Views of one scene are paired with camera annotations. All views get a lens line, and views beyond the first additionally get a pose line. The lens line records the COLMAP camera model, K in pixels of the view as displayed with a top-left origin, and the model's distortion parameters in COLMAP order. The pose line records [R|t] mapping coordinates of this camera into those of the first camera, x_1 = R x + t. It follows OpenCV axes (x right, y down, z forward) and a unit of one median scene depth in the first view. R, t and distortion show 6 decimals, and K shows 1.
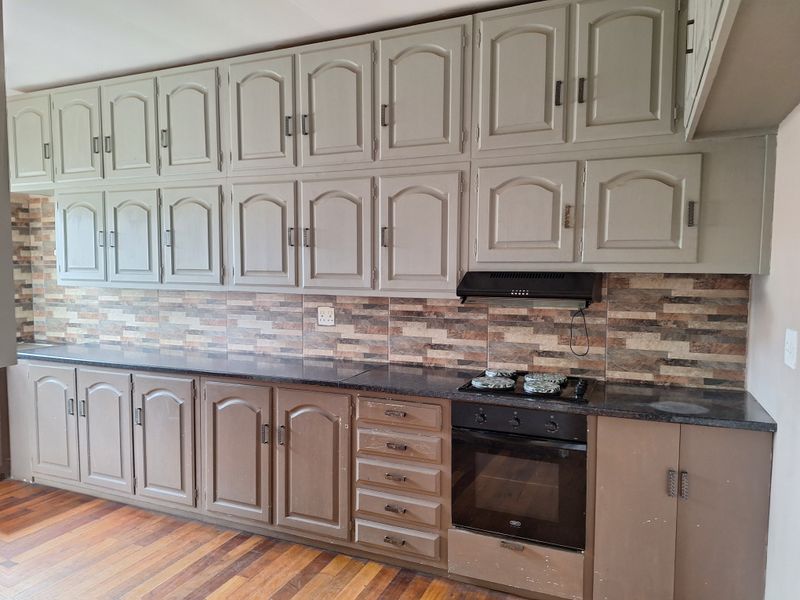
lens RADIAL K [[557.4, 0, 399.7], [0, 557.4, 300.2], [0, 0, 1]] dist [0.052970, -0.060656]
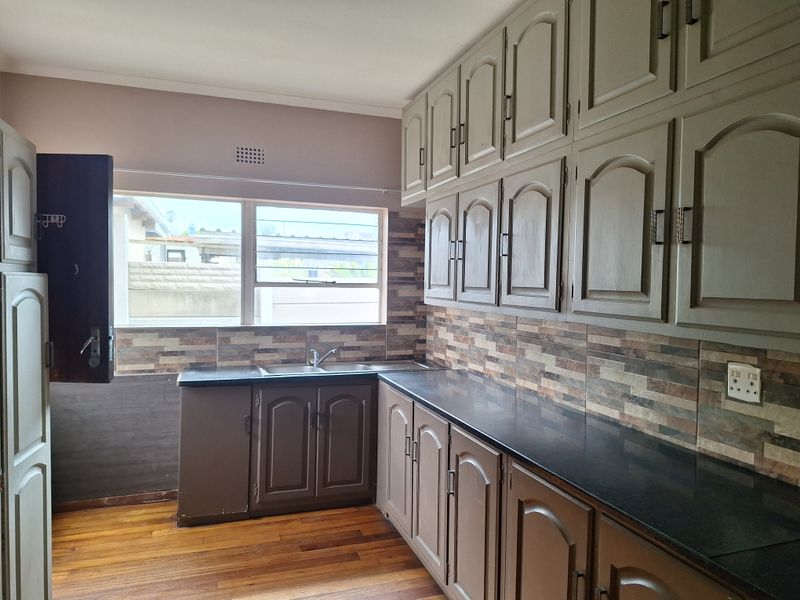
lens RADIAL K [[557.4, 0, 403.4], [0, 557.4, 301.1], [0, 0, 1]] dist [0.052970, -0.060656]
pose [[0.674046, 0.027871, -0.738163, 0.034503], [-0.049245, 0.998760, -0.007257, -0.025865], [0.737046, 0.041243, 0.674583, 0.431411]]
